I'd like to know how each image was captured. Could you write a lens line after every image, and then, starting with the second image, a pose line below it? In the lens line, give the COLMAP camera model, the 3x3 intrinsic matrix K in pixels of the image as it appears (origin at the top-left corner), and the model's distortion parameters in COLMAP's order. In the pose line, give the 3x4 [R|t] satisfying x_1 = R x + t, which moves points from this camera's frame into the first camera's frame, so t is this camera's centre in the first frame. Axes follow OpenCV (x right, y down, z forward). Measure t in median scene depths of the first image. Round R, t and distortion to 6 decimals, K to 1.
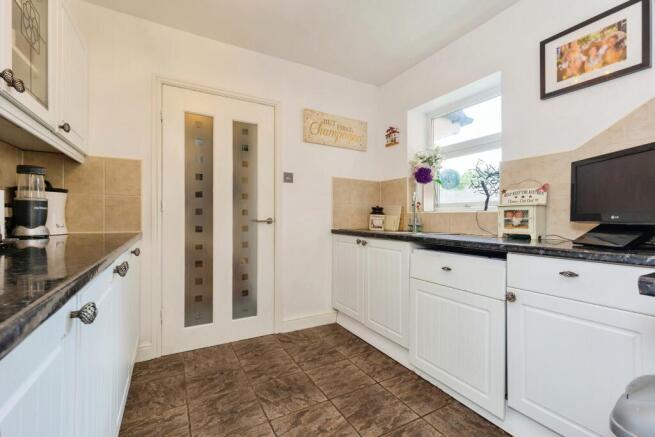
lens RADIAL K [[295.4, 0, 326.6], [0, 295.4, 219.0], [0, 0, 1]] dist [0.002909, 0.000151]
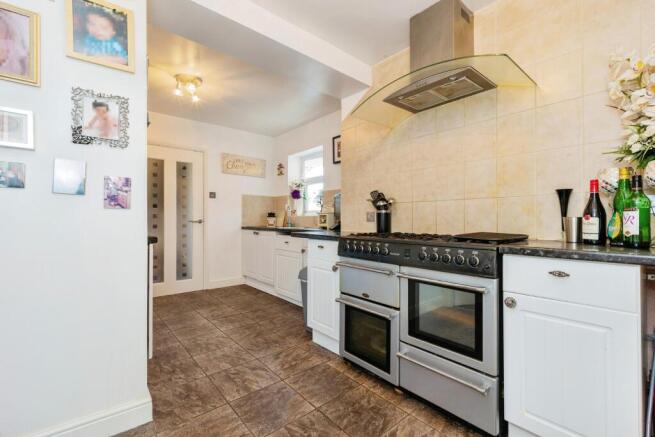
lens RADIAL K [[295.4, 0, 331.1], [0, 295.4, 219.7], [0, 0, 1]] dist [0.002909, 0.000151]
pose [[0.978950, -0.004280, 0.204056, 0.176301], [0.005191, 0.999979, -0.003930, 0.007425], [-0.204035, 0.004906, 0.978951, -0.724856]]
